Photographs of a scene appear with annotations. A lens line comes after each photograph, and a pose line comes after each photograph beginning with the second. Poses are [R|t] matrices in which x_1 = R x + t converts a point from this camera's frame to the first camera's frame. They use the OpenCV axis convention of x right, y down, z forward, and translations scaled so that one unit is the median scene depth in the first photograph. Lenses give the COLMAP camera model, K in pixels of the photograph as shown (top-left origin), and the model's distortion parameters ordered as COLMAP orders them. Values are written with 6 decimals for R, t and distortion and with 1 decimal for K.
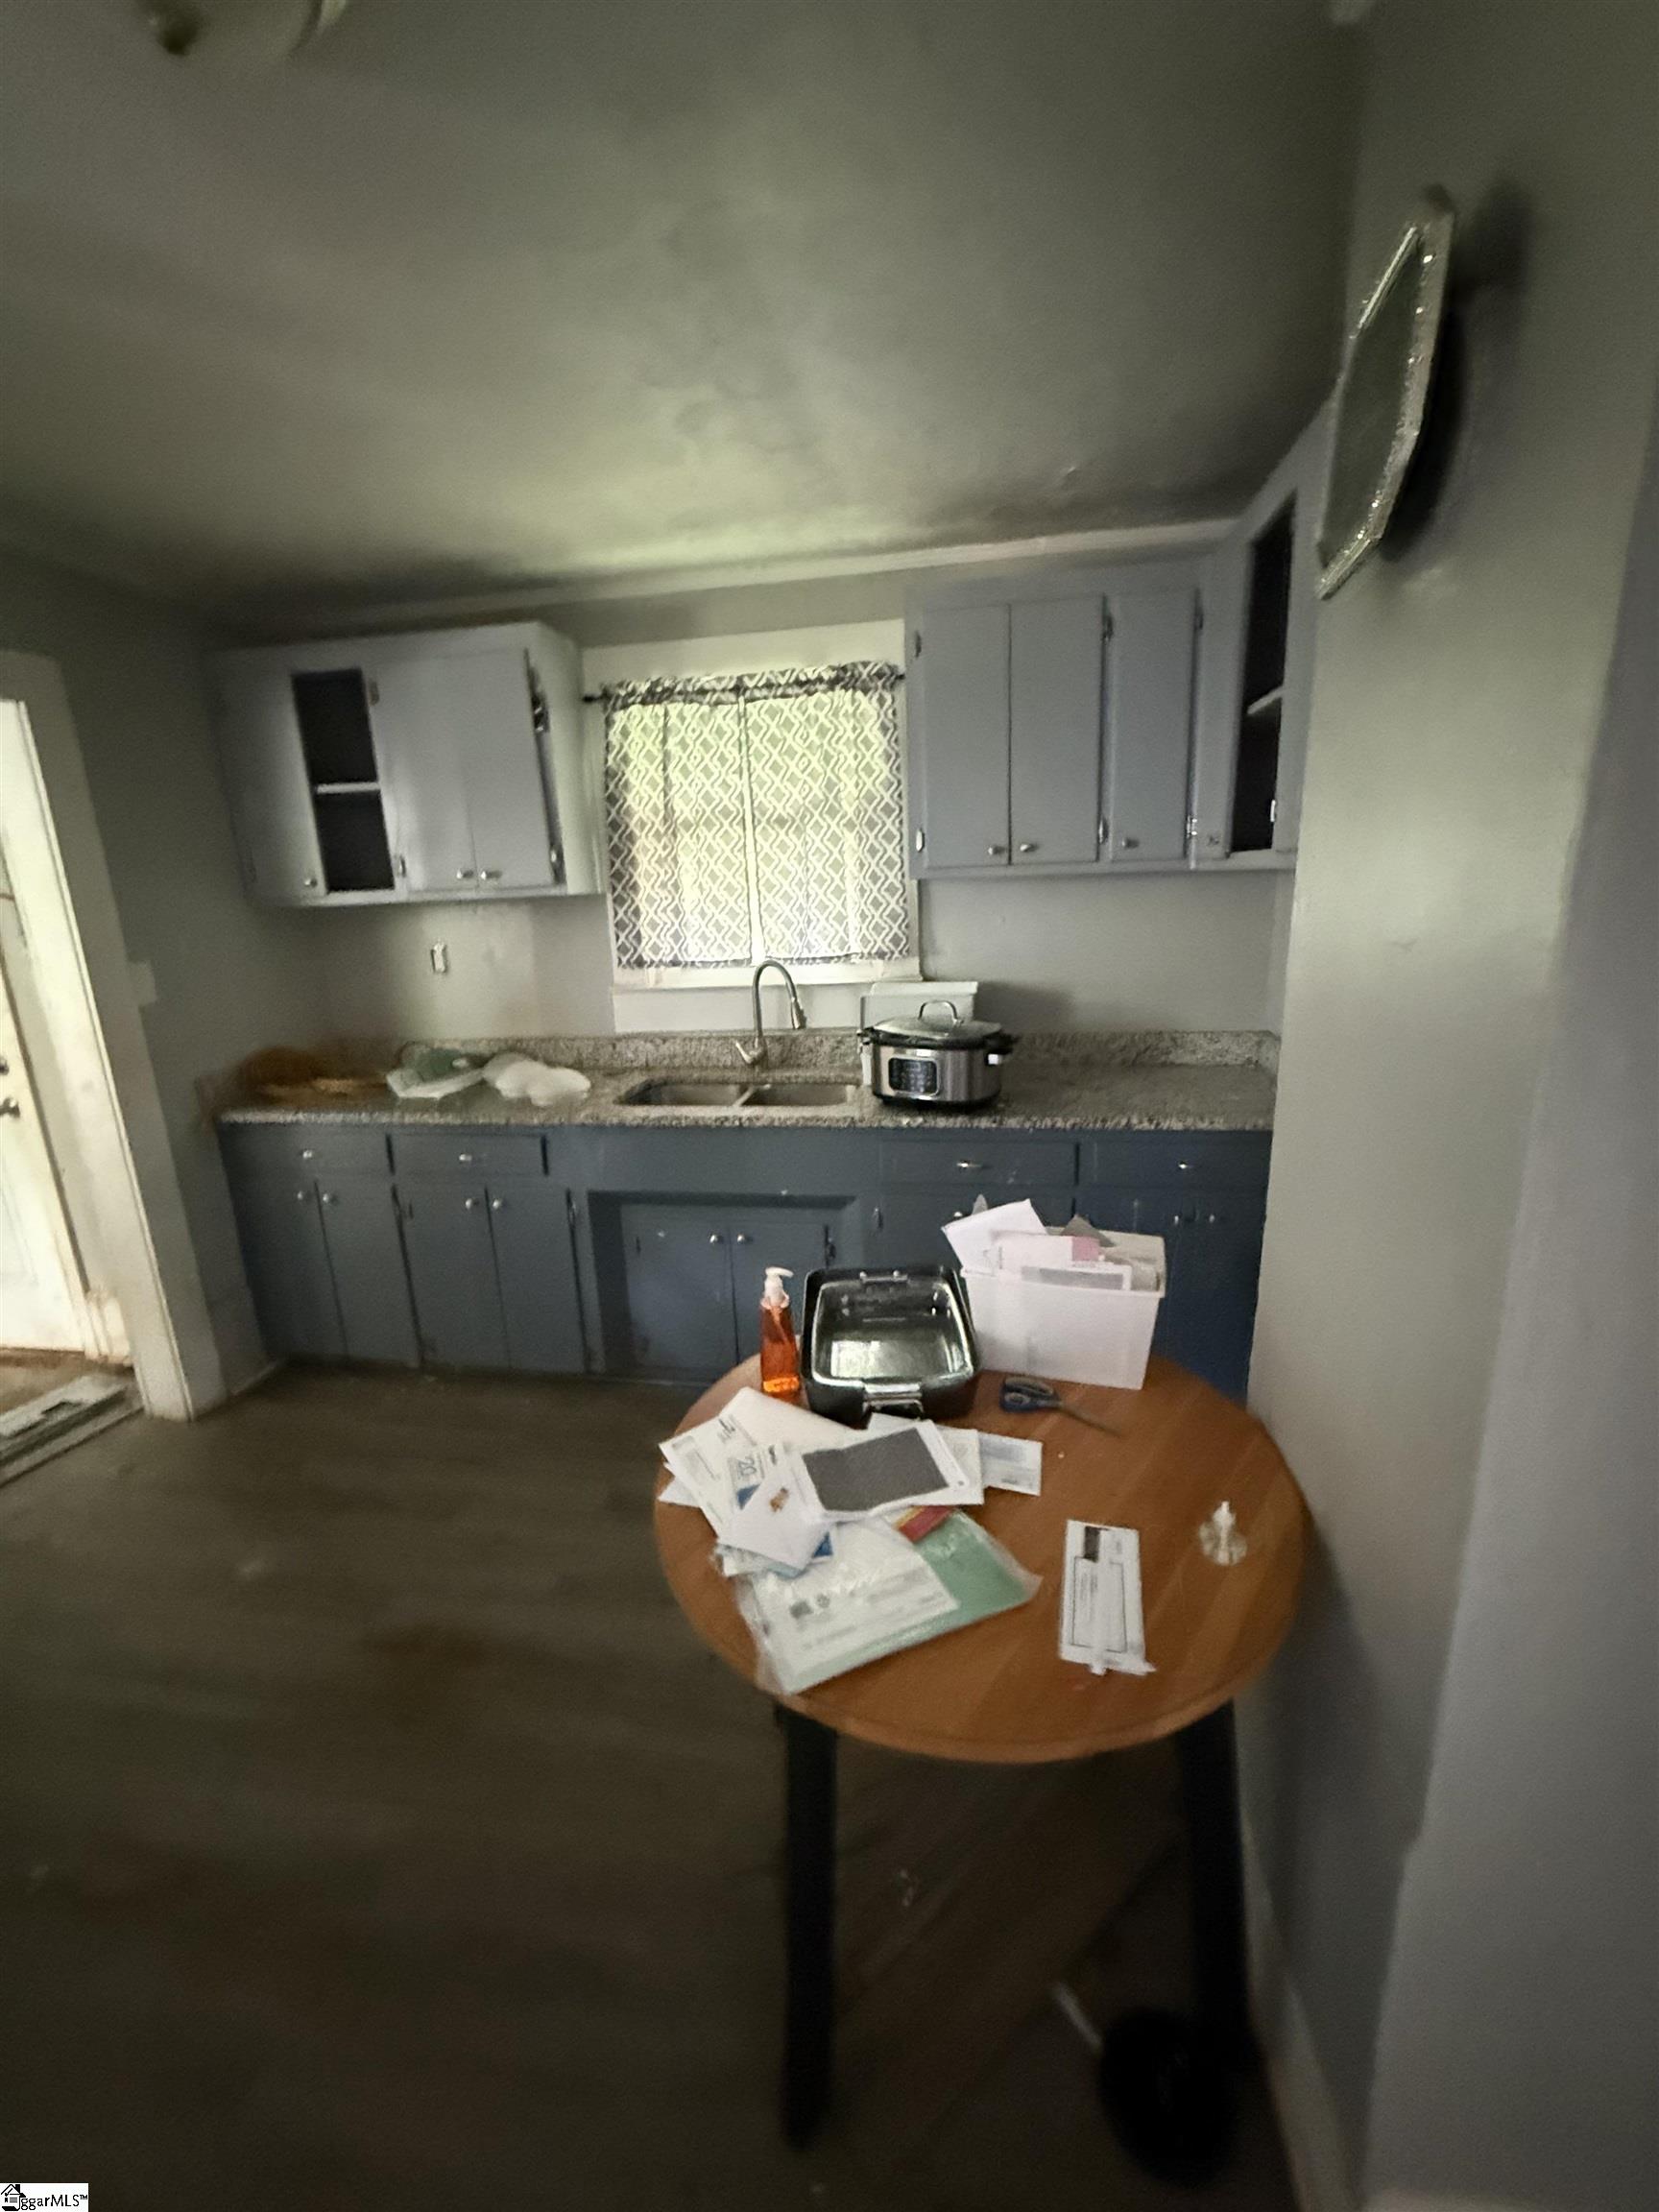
lens RADIAL K [[882.3, 0, 834.6], [0, 882.3, 1094.8], [0, 0, 1]] dist [-0.001404, 0.000147]
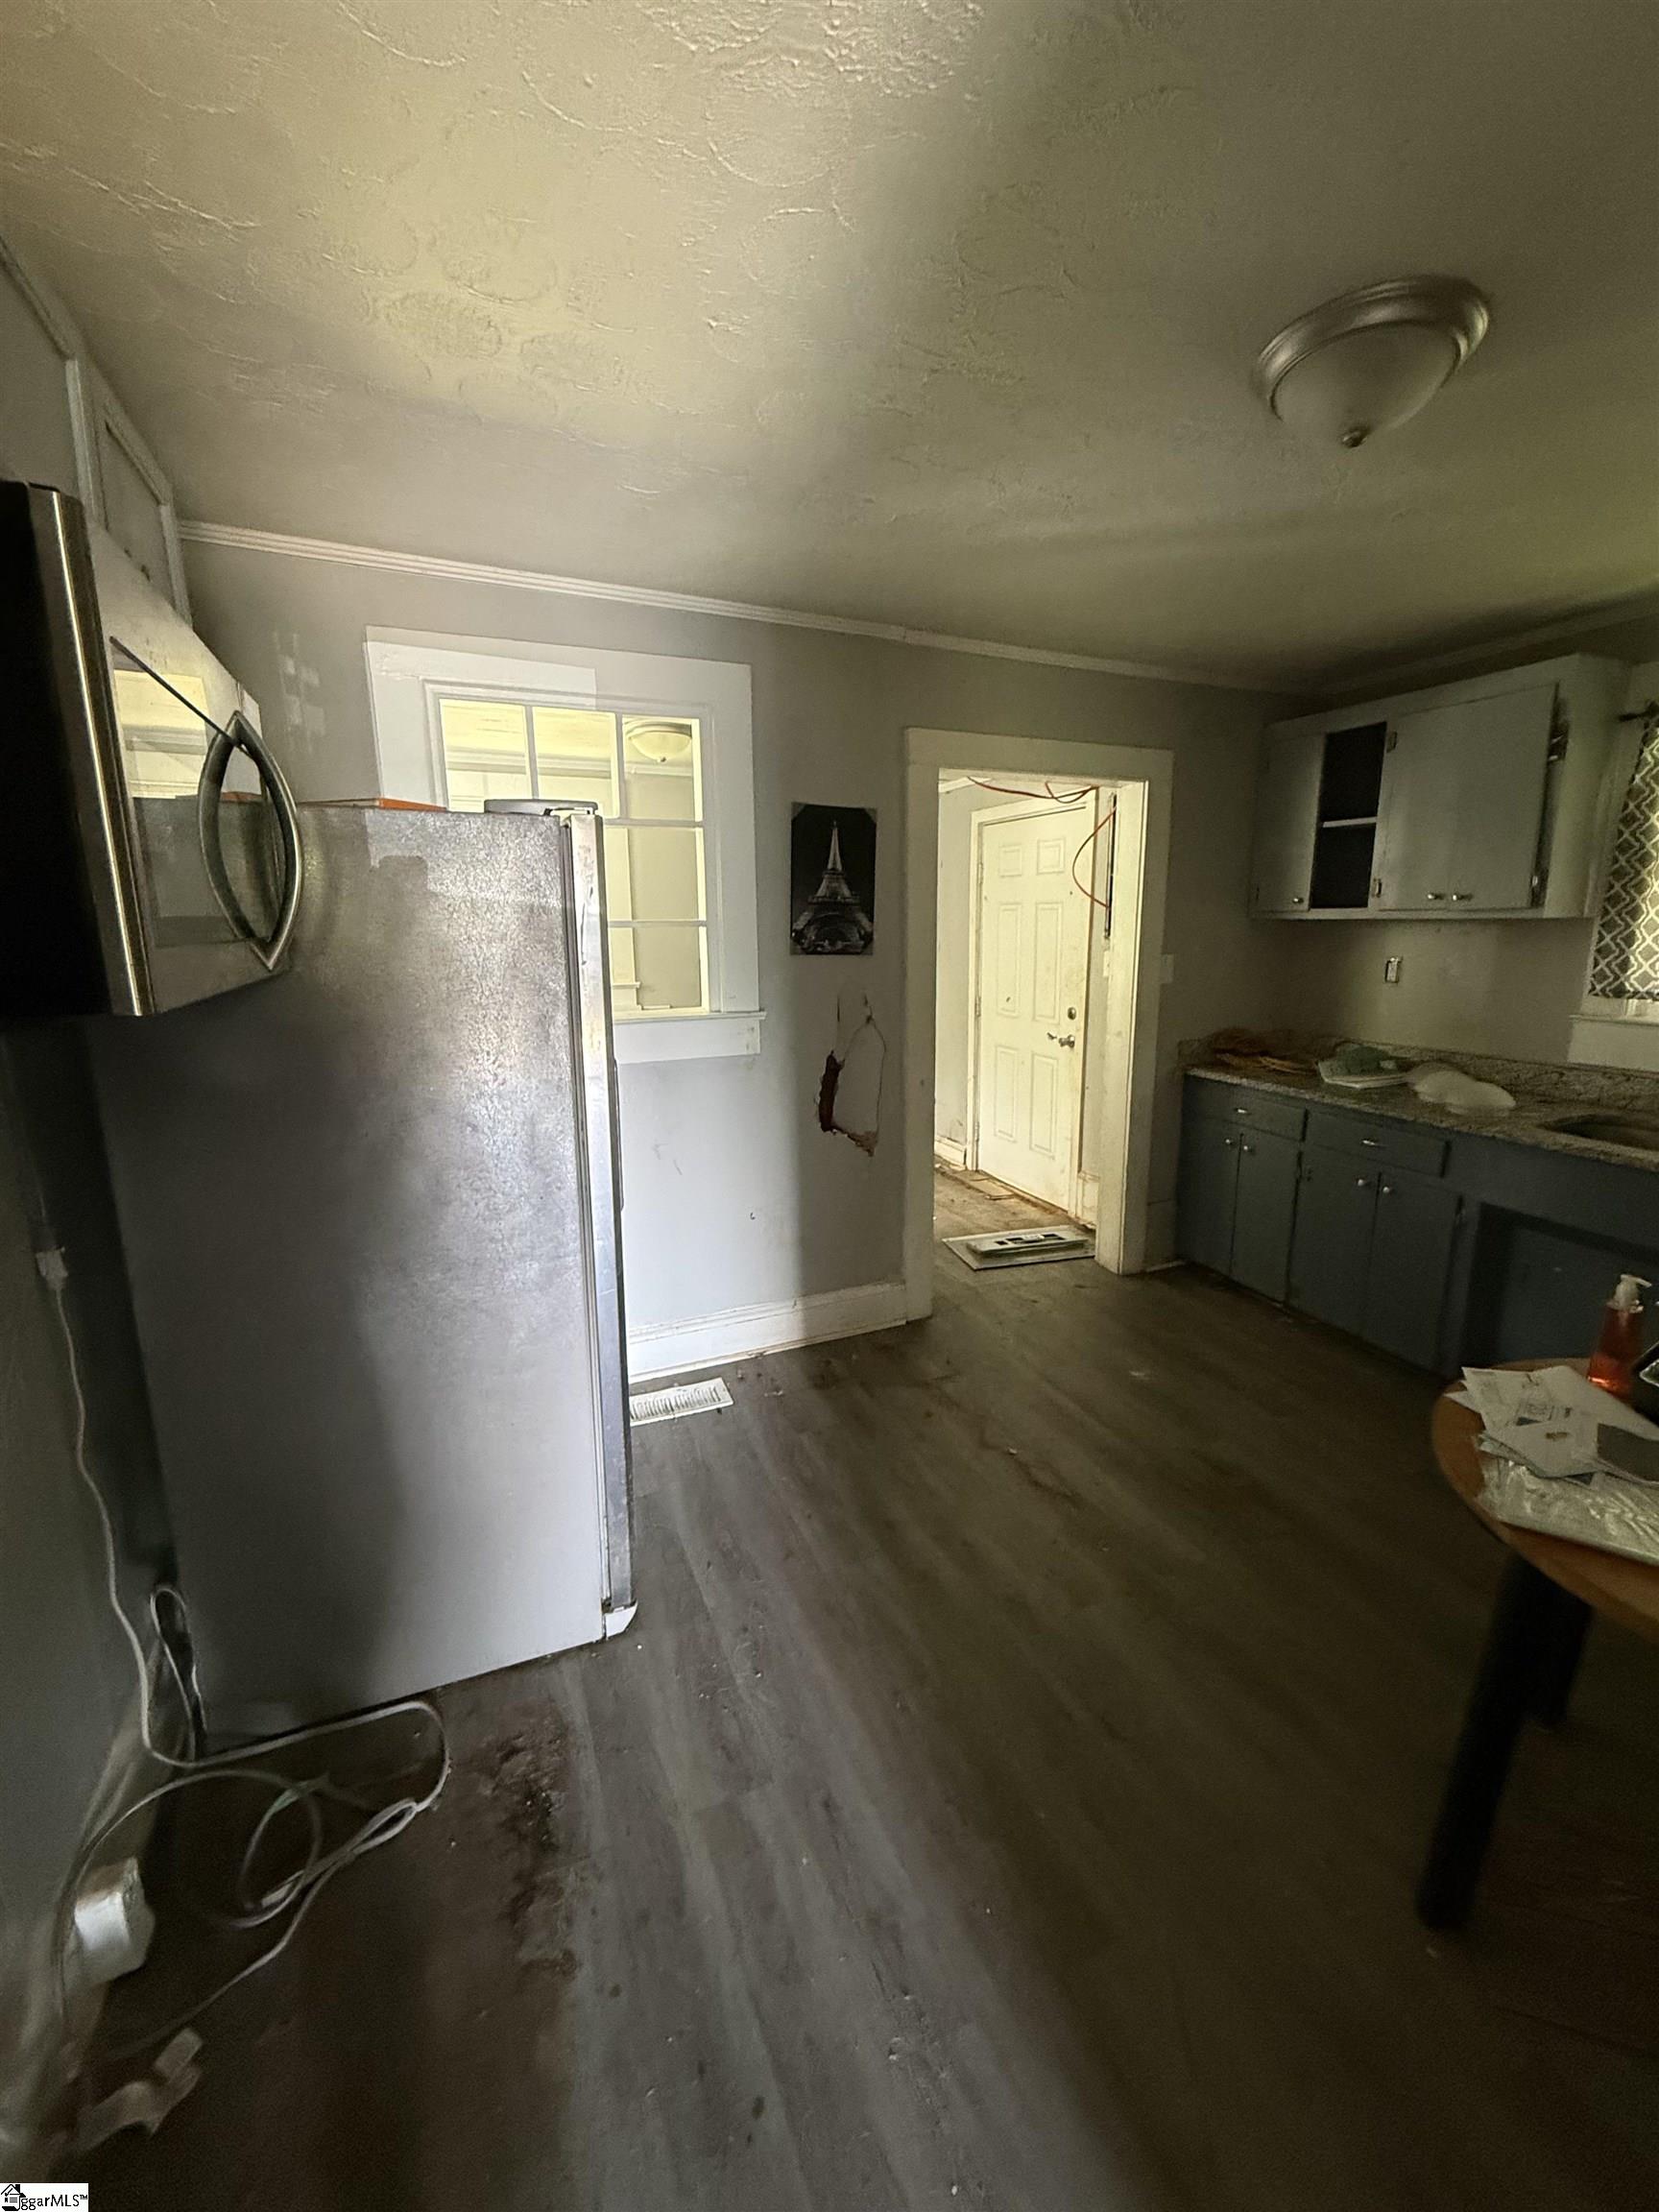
lens RADIAL K [[882.3, 0, 834.6], [0, 882.3, 1094.8], [0, 0, 1]] dist [-0.001404, 0.000147]
pose [[0.548033, 0.199064, -0.812424, 0.116140], [-0.205749, 0.973508, 0.099742, 0.037817], [0.810757, 0.112494, 0.574472, -0.220994]]
